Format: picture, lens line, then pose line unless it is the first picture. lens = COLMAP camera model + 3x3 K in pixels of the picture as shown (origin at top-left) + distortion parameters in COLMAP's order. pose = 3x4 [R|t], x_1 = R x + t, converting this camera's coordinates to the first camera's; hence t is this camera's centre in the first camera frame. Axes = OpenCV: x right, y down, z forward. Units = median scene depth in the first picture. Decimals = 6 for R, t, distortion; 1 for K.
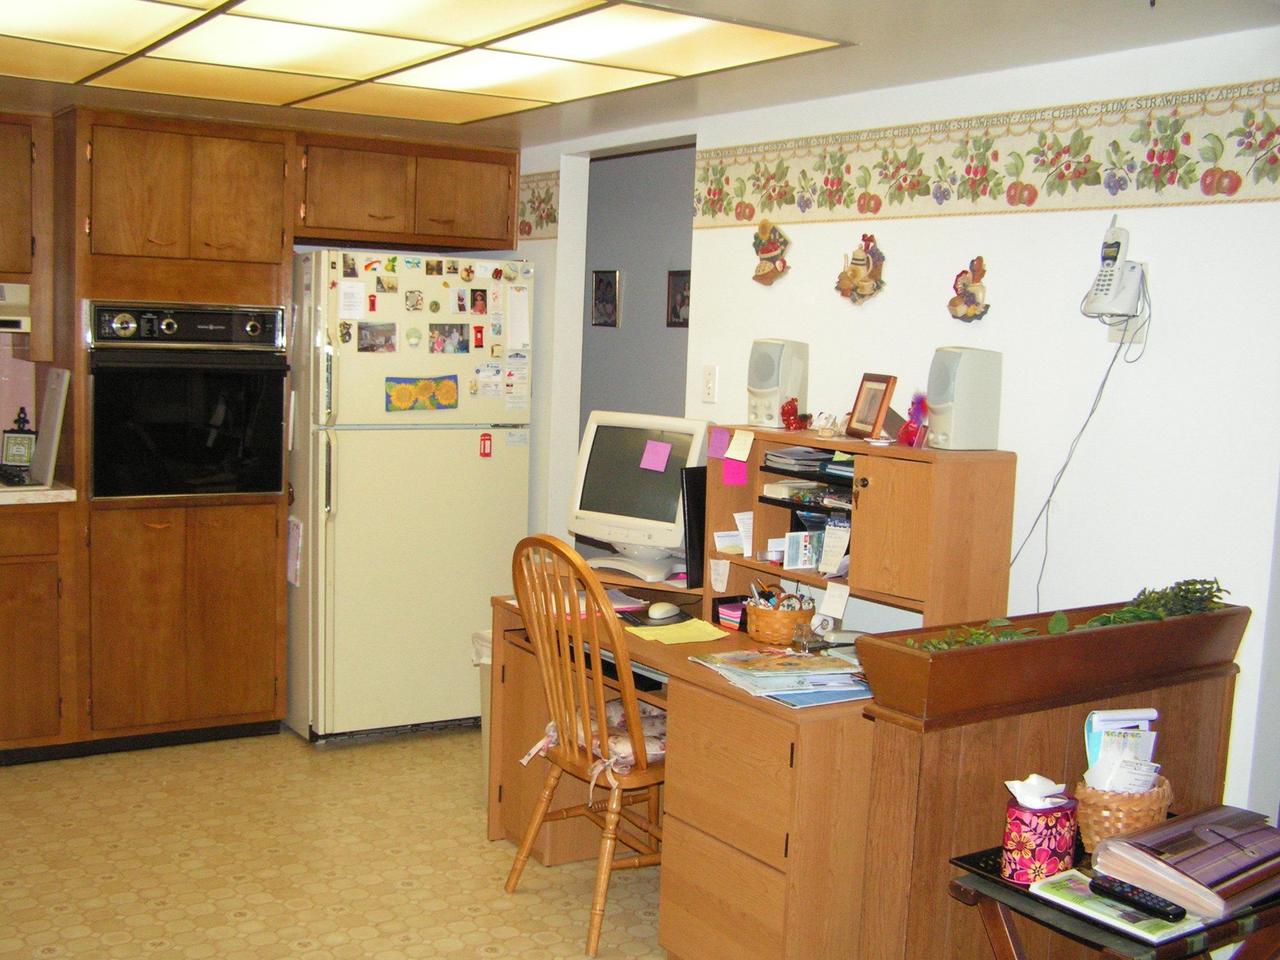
lens RADIAL K [[1436.3, 0, 640.0], [0, 1436.3, 480.0], [0, 0, 1]] dist [-0.266580, 0.383446]
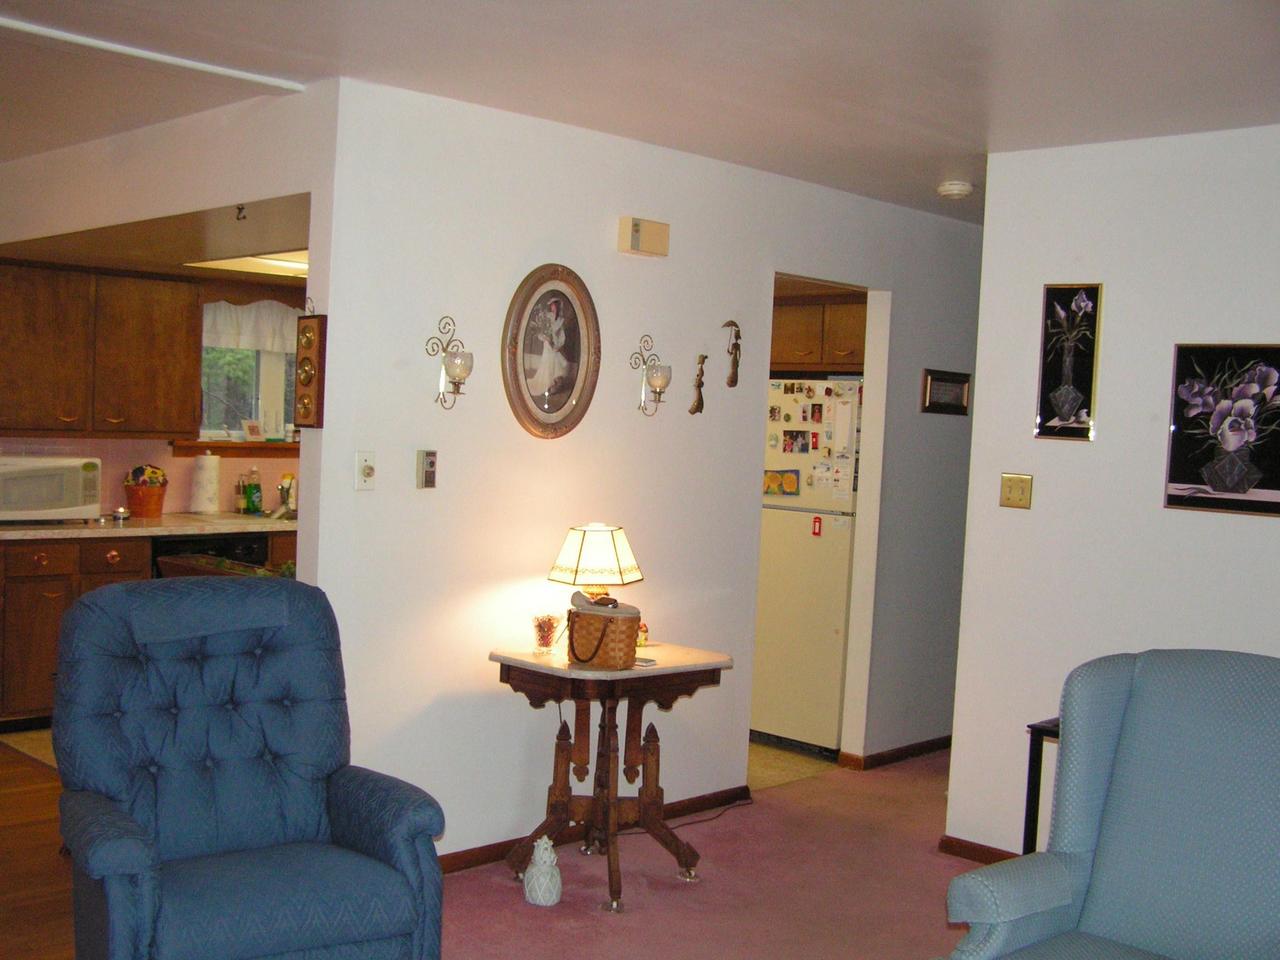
lens RADIAL K [[1436.3, 0, 640.0], [0, 1436.3, 480.0], [0, 0, 1]] dist [-0.266580, 0.383446]
pose [[0.208513, 0.009666, -0.977972, 1.120846], [-0.139665, 0.989997, -0.019993, -0.017941], [0.967996, 0.140757, 0.207778, 0.589996]]
